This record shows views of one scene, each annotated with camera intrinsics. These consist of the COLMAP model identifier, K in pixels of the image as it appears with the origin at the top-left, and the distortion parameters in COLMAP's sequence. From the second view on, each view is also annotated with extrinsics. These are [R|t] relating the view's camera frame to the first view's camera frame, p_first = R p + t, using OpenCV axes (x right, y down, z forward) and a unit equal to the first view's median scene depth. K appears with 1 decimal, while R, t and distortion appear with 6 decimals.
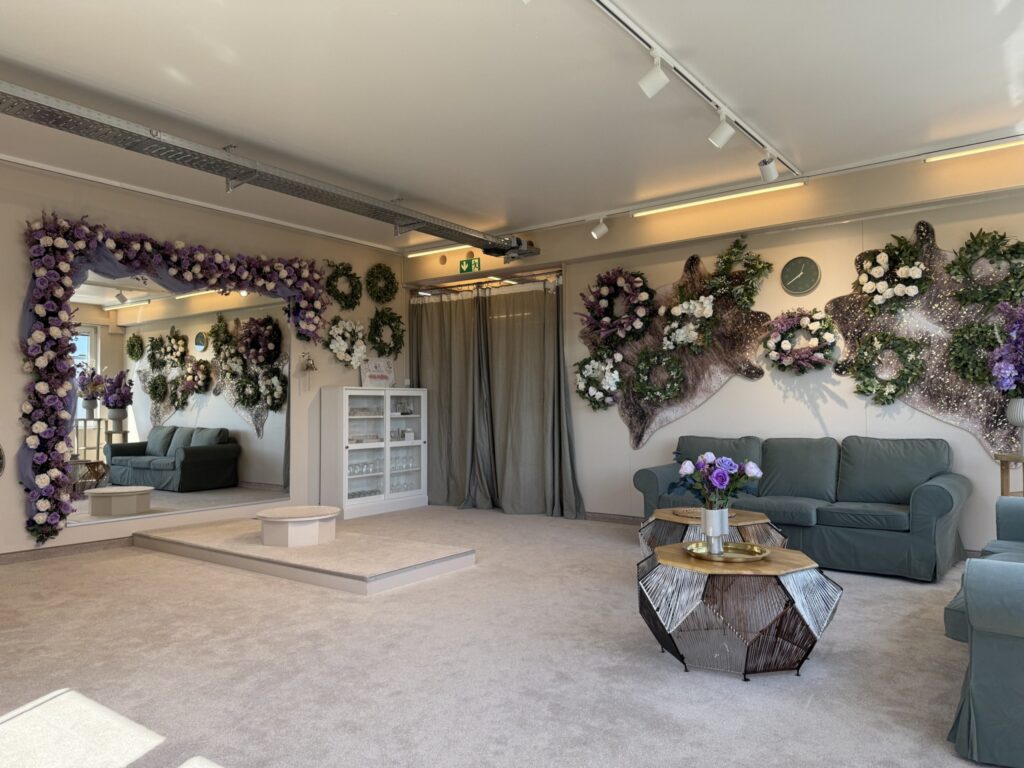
lens RADIAL K [[729.7, 0, 504.9], [0, 729.7, 390.1], [0, 0, 1]] dist [0.064916, -0.081928]
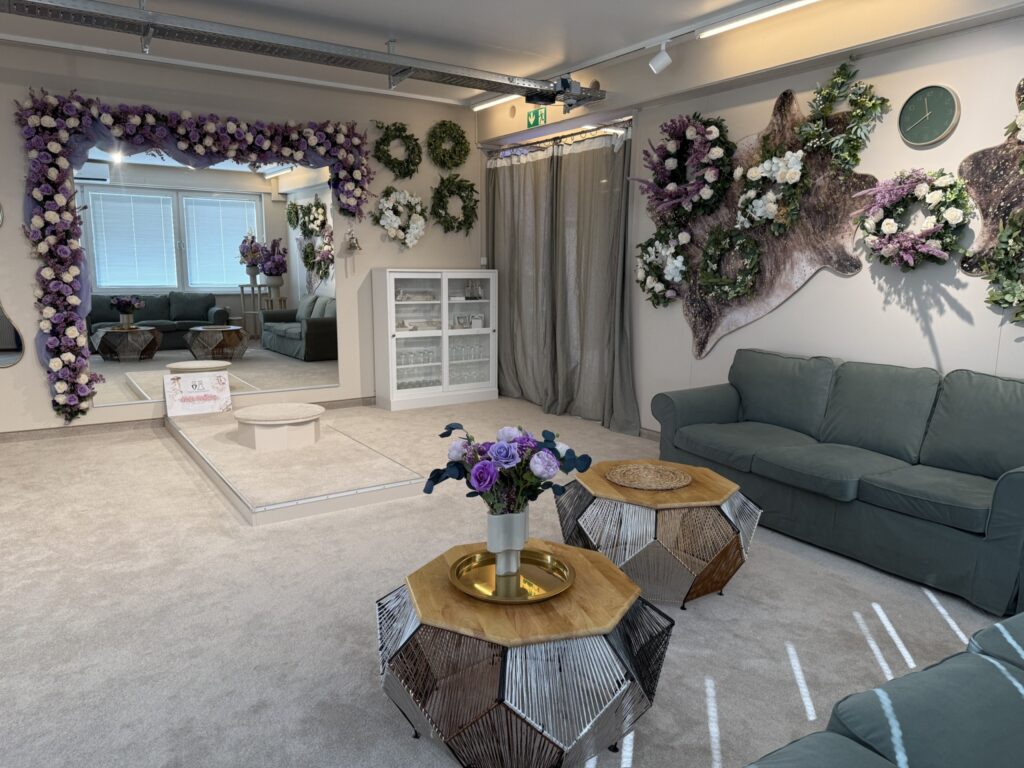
lens RADIAL K [[729.7, 0, 505.2], [0, 729.7, 391.5], [0, 0, 1]] dist [0.064916, -0.081928]
pose [[0.940813, 0.072153, -0.331156, 0.289154], [-0.005565, 0.980234, 0.197765, -0.045000], [0.338879, -0.184217, 0.922619, 0.232297]]
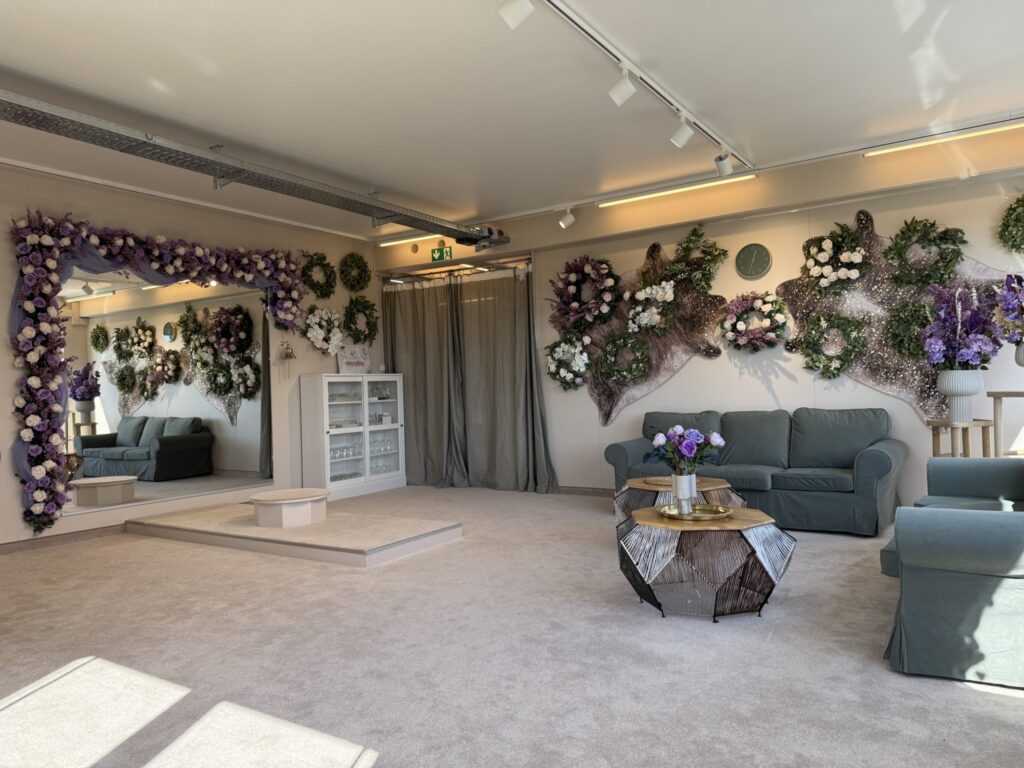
lens RADIAL K [[729.7, 0, 506.7], [0, 729.7, 388.9], [0, 0, 1]] dist [0.064916, -0.081928]
pose [[0.997940, -0.025217, 0.058997, -0.029038], [0.023823, 0.999423, 0.024207, -0.002681], [-0.059573, -0.022752, 0.997965, -0.061047]]
